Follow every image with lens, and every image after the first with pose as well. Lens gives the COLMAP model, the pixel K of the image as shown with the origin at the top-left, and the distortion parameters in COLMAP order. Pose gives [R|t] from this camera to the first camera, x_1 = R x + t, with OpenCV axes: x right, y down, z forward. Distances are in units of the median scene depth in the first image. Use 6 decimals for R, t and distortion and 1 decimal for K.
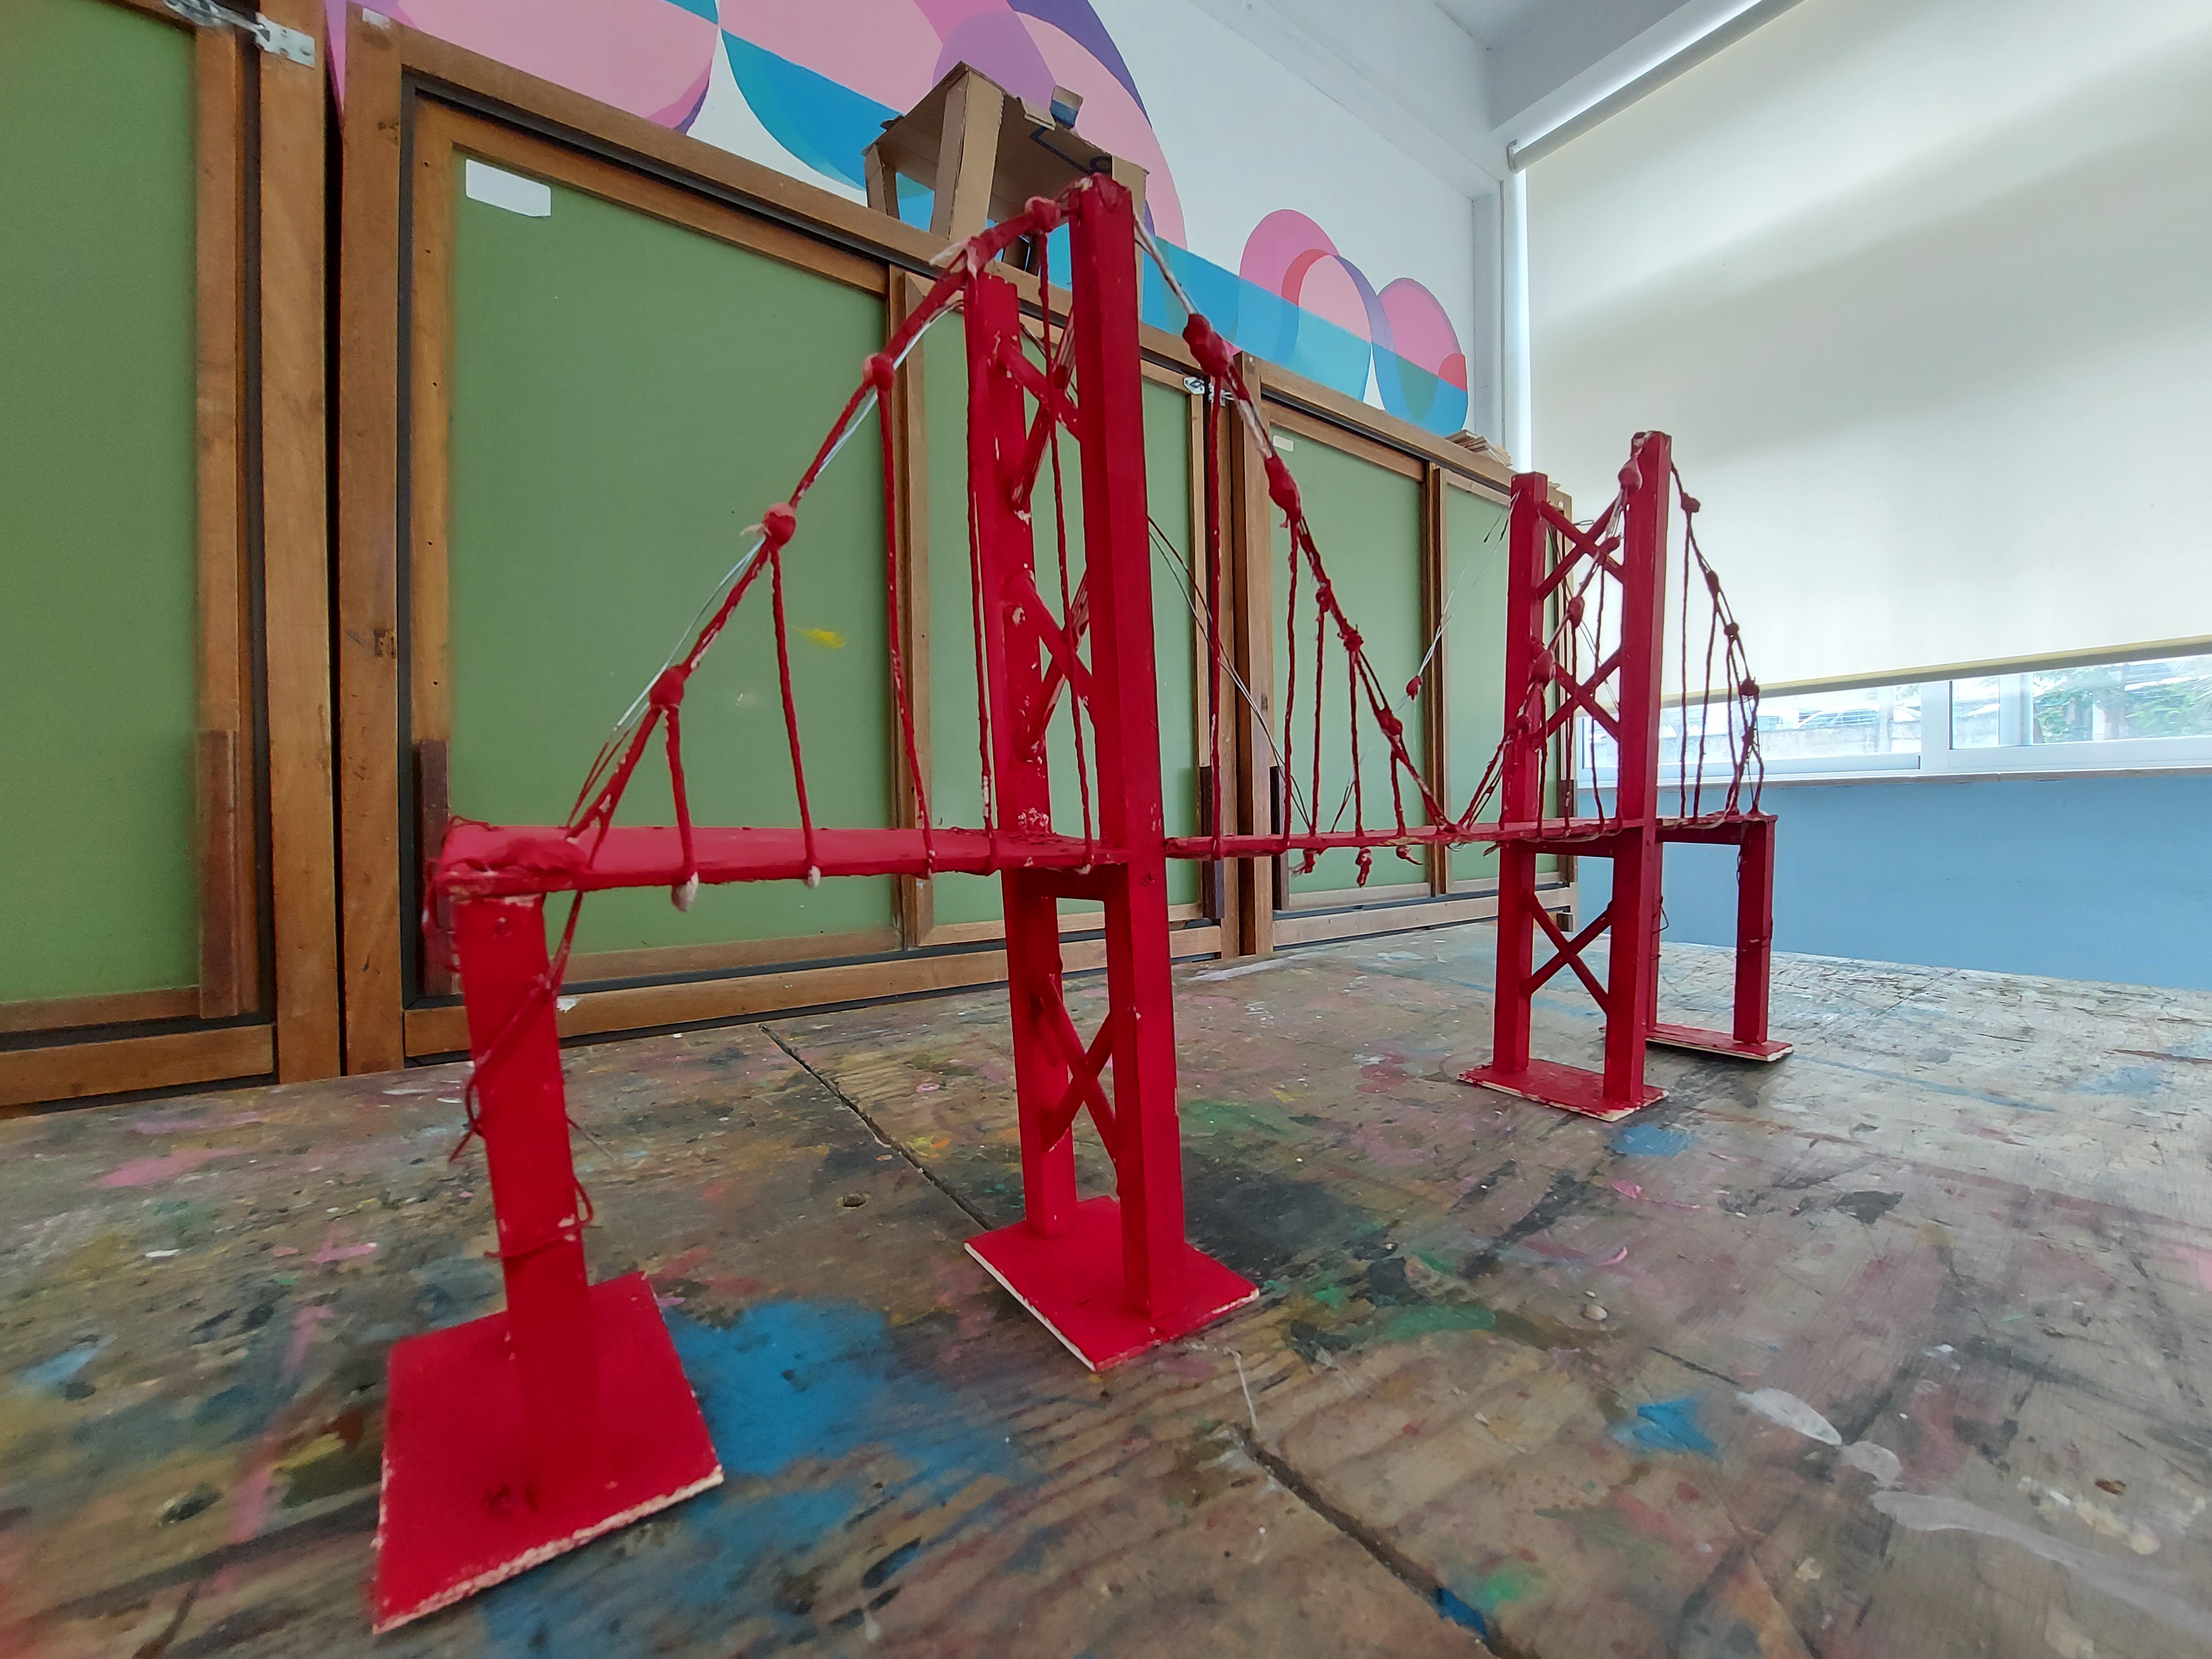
lens RADIAL K [[872.5, 0, 1107.7], [0, 872.5, 824.6], [0, 0, 1]] dist [-0.018804, -0.000027]
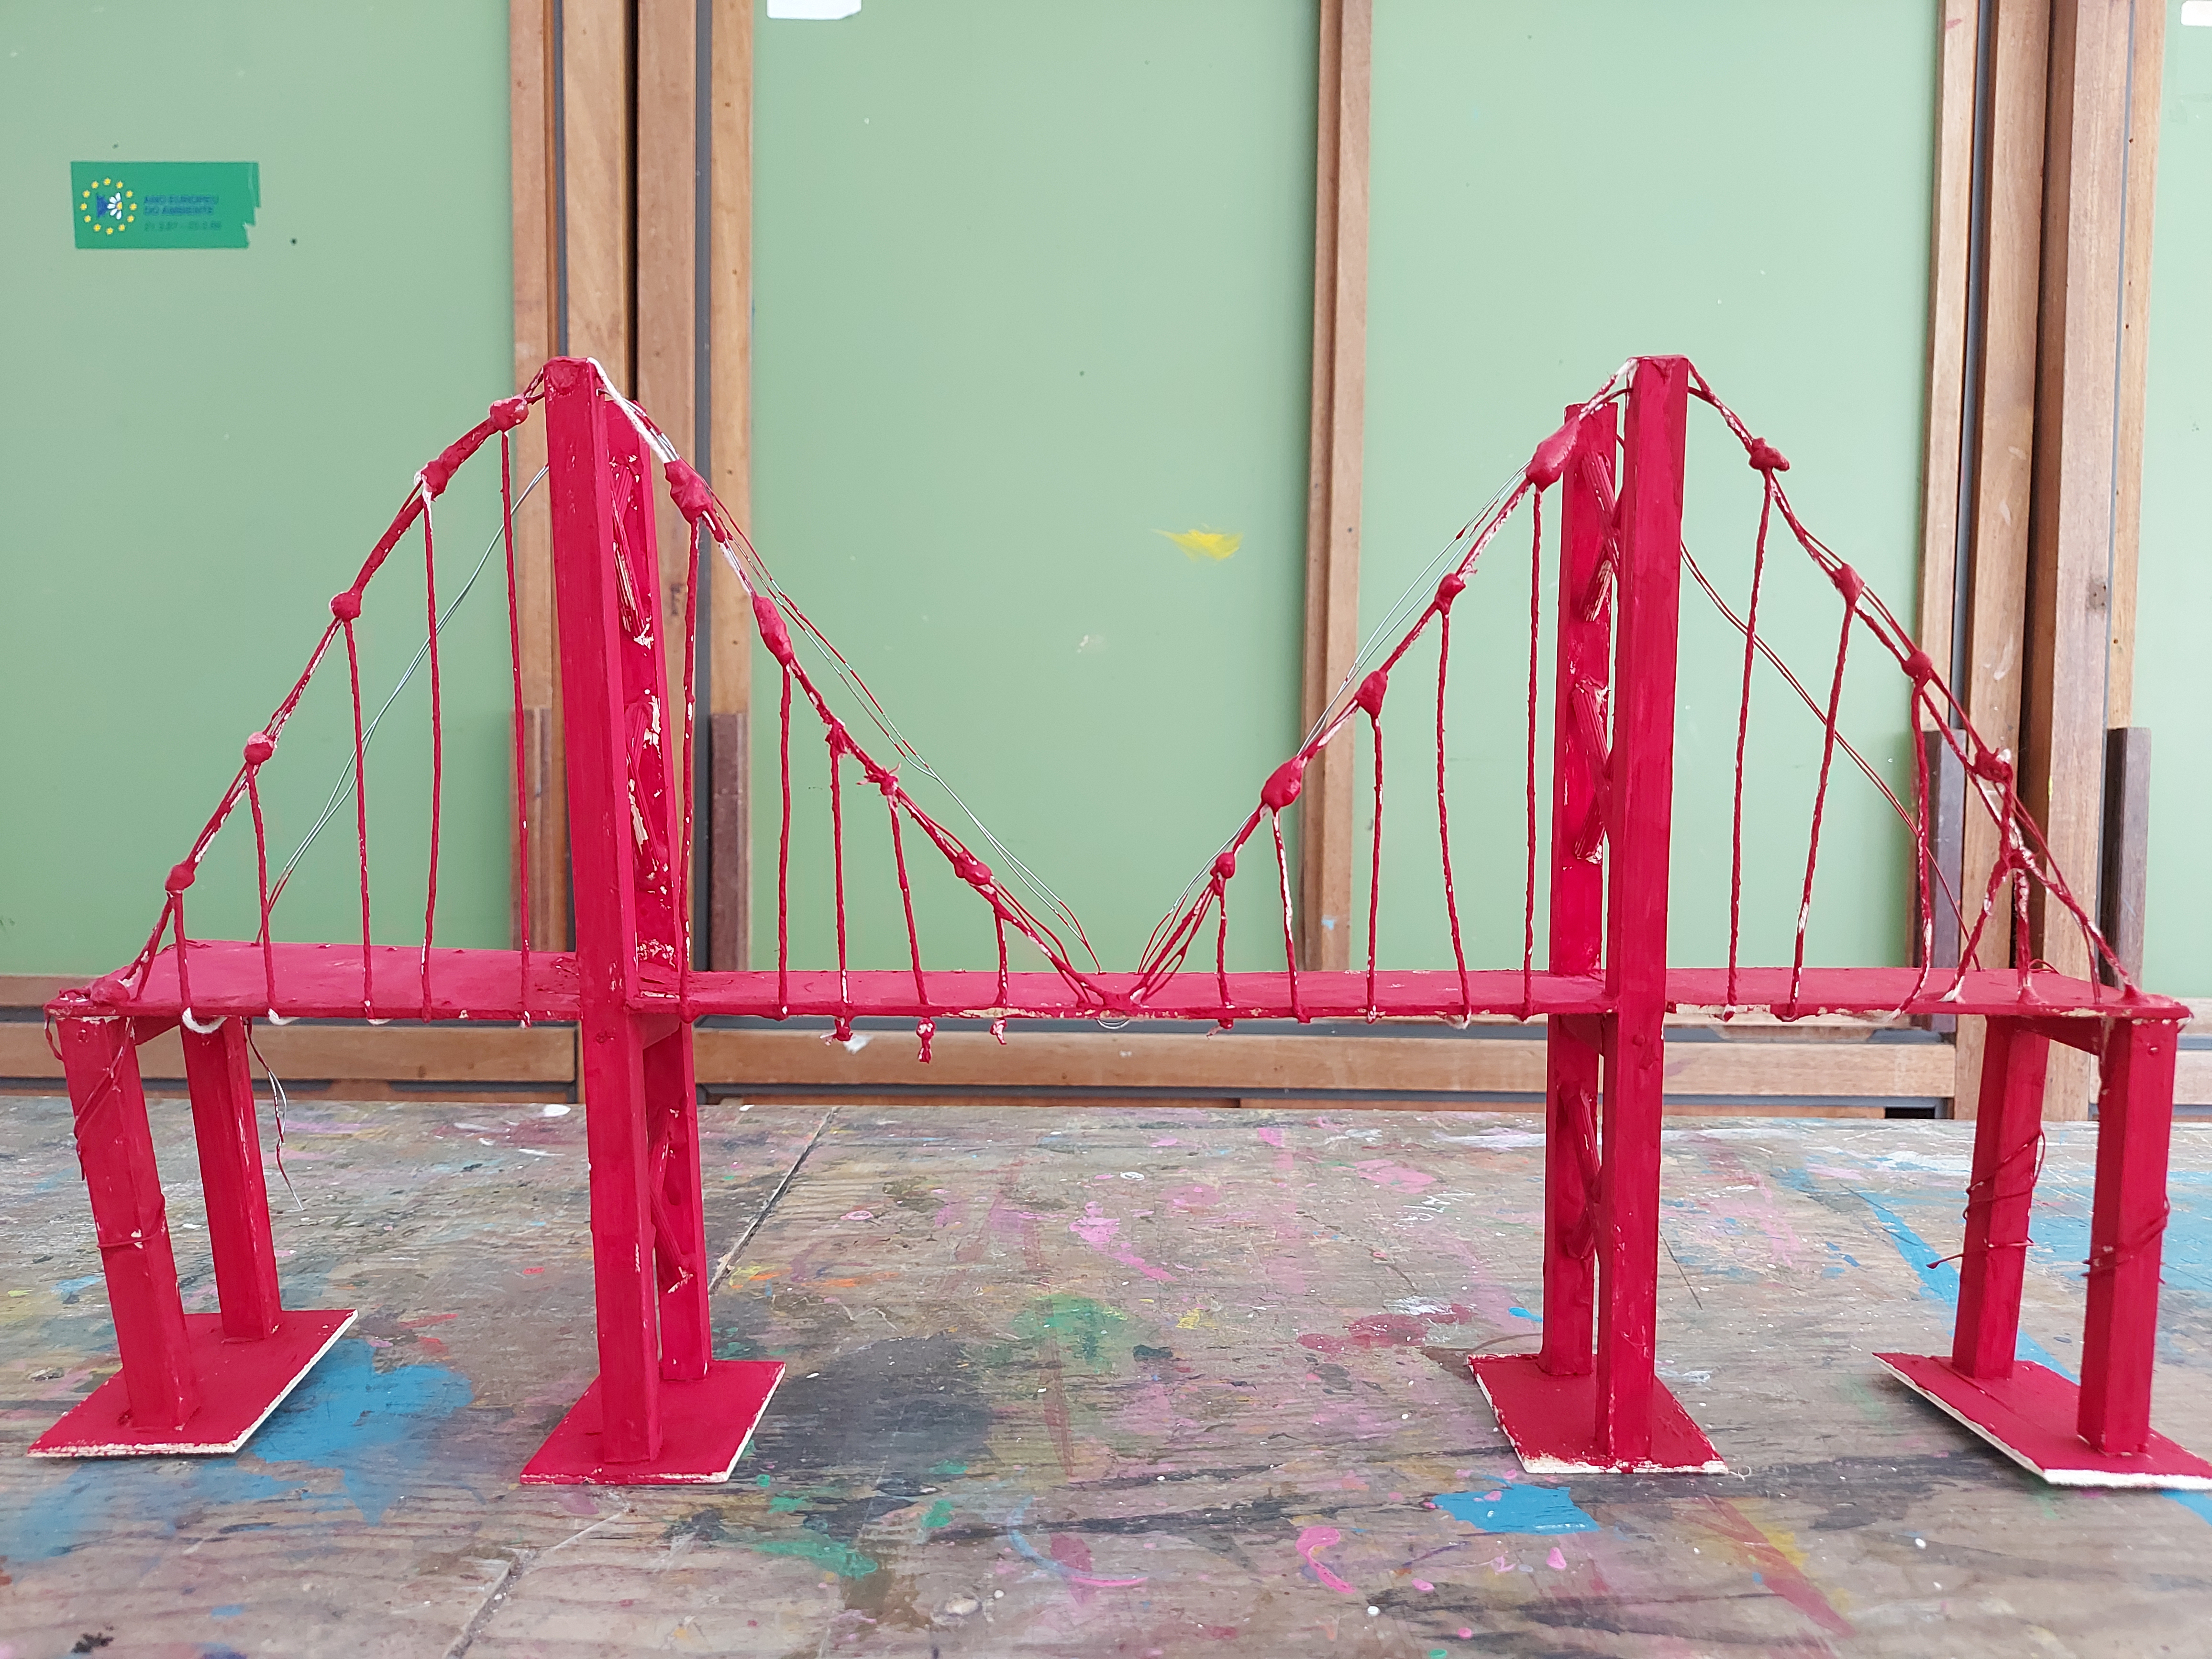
lens RADIAL K [[1573.3, 0, 1111.6], [0, 1573.3, 822.5], [0, 0, 1]] dist [0.037677, -0.042969]
pose [[0.821340, 0.048607, -0.568364, 1.067783], [-0.025205, 0.998482, 0.048967, -0.199152], [0.569882, -0.025893, 0.821319, -0.124101]]
